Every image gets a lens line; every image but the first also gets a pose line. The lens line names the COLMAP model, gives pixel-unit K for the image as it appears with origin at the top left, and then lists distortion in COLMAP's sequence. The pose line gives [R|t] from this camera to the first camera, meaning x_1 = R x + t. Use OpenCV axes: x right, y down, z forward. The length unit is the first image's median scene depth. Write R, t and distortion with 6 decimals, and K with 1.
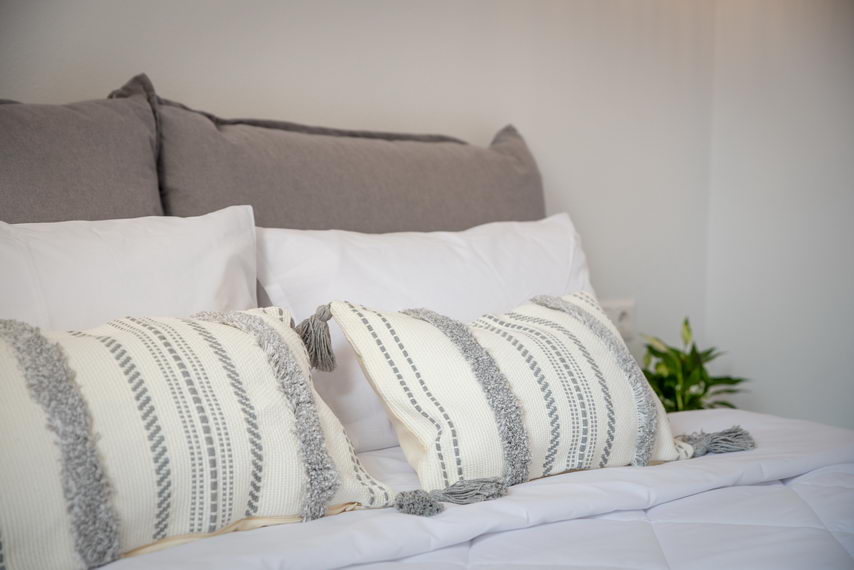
lens RADIAL K [[1372.6, 0, 427.0], [0, 1372.6, 285.0], [0, 0, 1]] dist [0.263099, 0.007401]
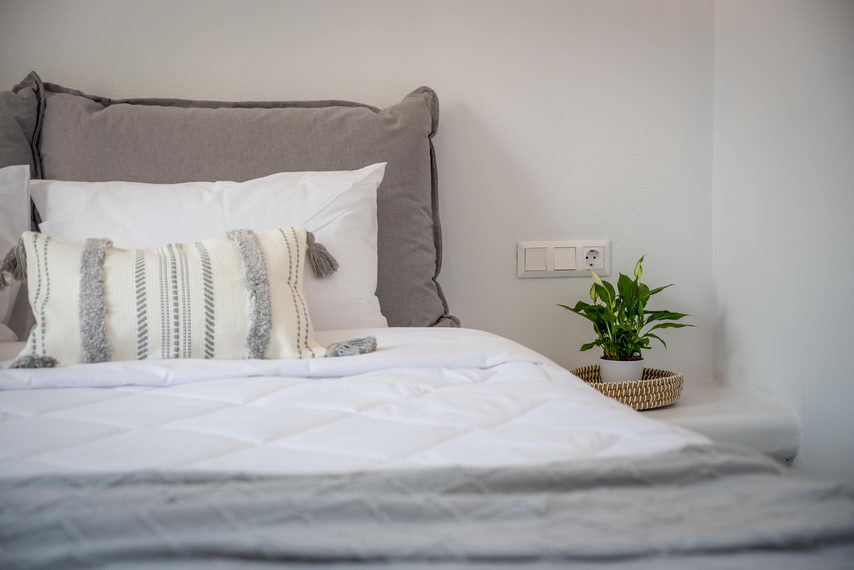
lens RADIAL K [[1360.3, 0, 427.0], [0, 1360.3, 285.0], [0, 0, 1]] dist [0.127427, 0.051750]
pose [[0.864680, 0.020555, -0.501903, 0.847840], [-0.002477, 0.999325, 0.036659, 0.011822], [0.502317, -0.030455, 0.864147, -0.011471]]
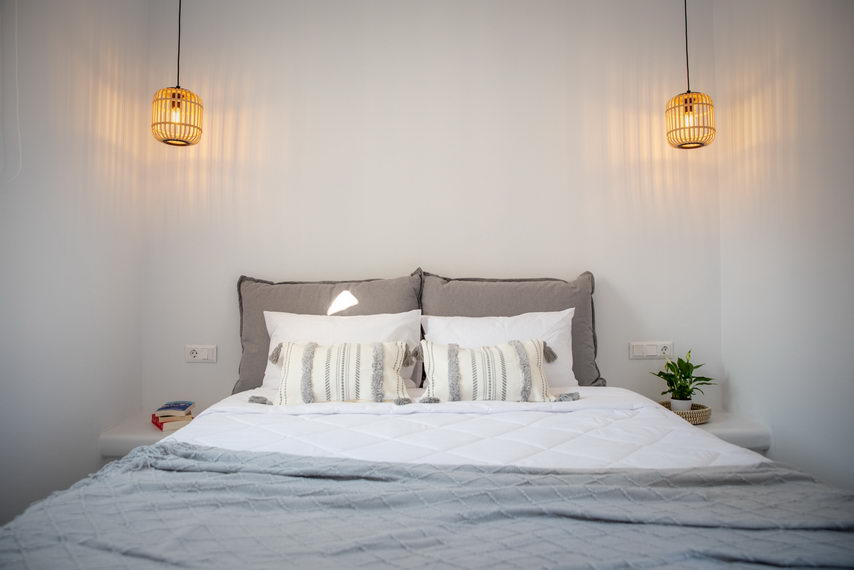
lens RADIAL K [[620.0, 0, 427.0], [0, 620.0, 285.0], [0, 0, 1]] dist [-0.048433, 0.001461]
pose [[0.762021, -0.017592, -0.647313, 0.752030], [-0.018237, 0.998651, -0.048610, -0.040019], [0.647295, 0.048847, 0.760673, -0.090045]]
